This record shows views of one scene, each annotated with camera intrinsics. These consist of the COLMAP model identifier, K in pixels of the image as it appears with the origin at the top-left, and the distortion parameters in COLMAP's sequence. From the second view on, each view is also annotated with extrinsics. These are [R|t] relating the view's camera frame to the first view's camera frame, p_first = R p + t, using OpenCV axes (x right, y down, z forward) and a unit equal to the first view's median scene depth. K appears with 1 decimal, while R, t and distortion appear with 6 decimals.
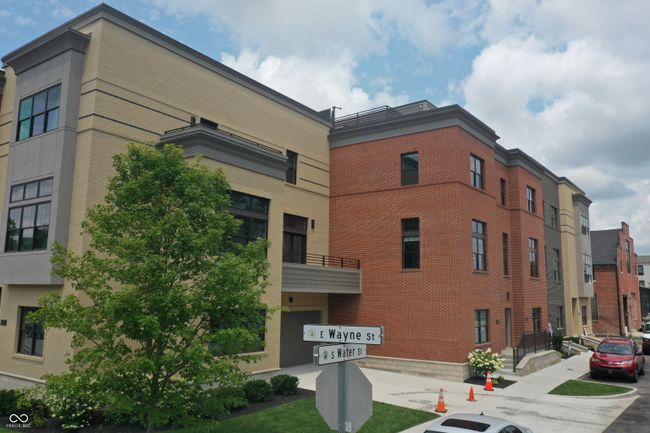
lens RADIAL K [[515.6, 0, 325.5], [0, 515.6, 218.1], [0, 0, 1]] dist [-0.007622, -0.000357]
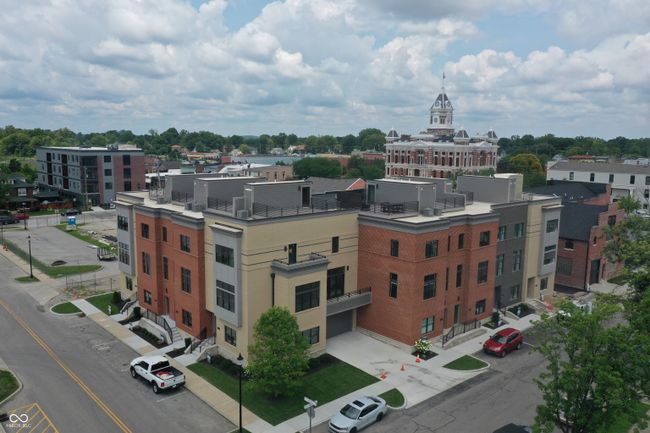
lens RADIAL K [[515.6, 0, 325.5], [0, 515.6, 218.1], [0, 0, 1]] dist [-0.007622, -0.000357]
pose [[0.978731, 0.032318, -0.202587, 0.307937], [0.028638, 0.956321, 0.290912, -0.806005], [0.203140, -0.290526, 0.935056, -0.871168]]
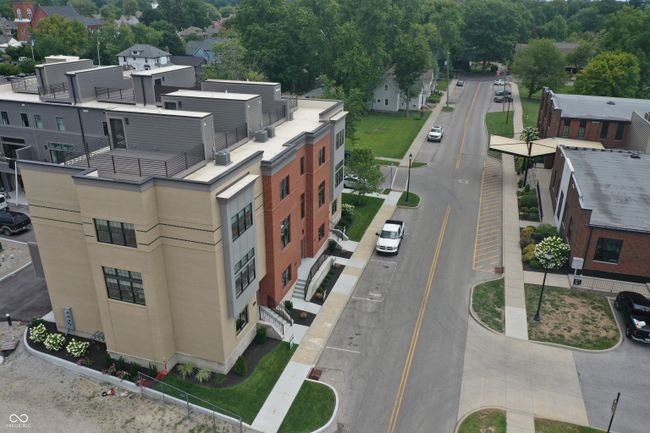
lens RADIAL K [[513.7, 0, 324.7], [0, 513.7, 218.6], [0, 0, 1]] dist [-0.000339, -0.005990]
pose [[-0.299231, -0.385385, 0.872891, -2.387590], [-0.155871, 0.922261, 0.353749, -0.593649], [-0.941364, -0.030206, -0.336039, 1.509992]]
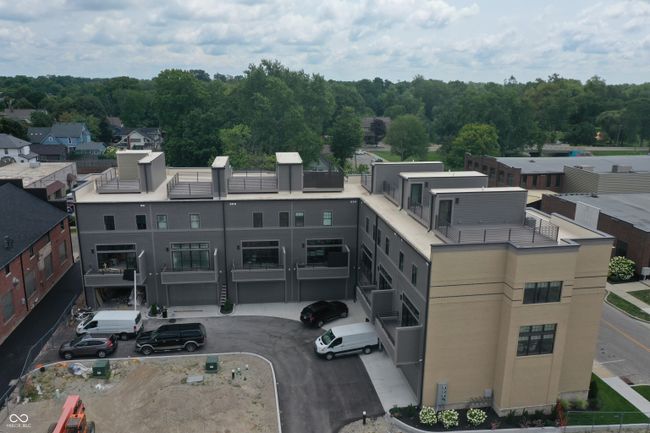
lens RADIAL K [[513.7, 0, 324.7], [0, 513.7, 218.6], [0, 0, 1]] dist [-0.000339, -0.005990]
pose [[-0.702881, -0.199876, 0.682647, -1.667588], [-0.126139, 0.979523, 0.156922, -0.392404], [-0.700033, 0.024189, -0.713700, 3.041295]]
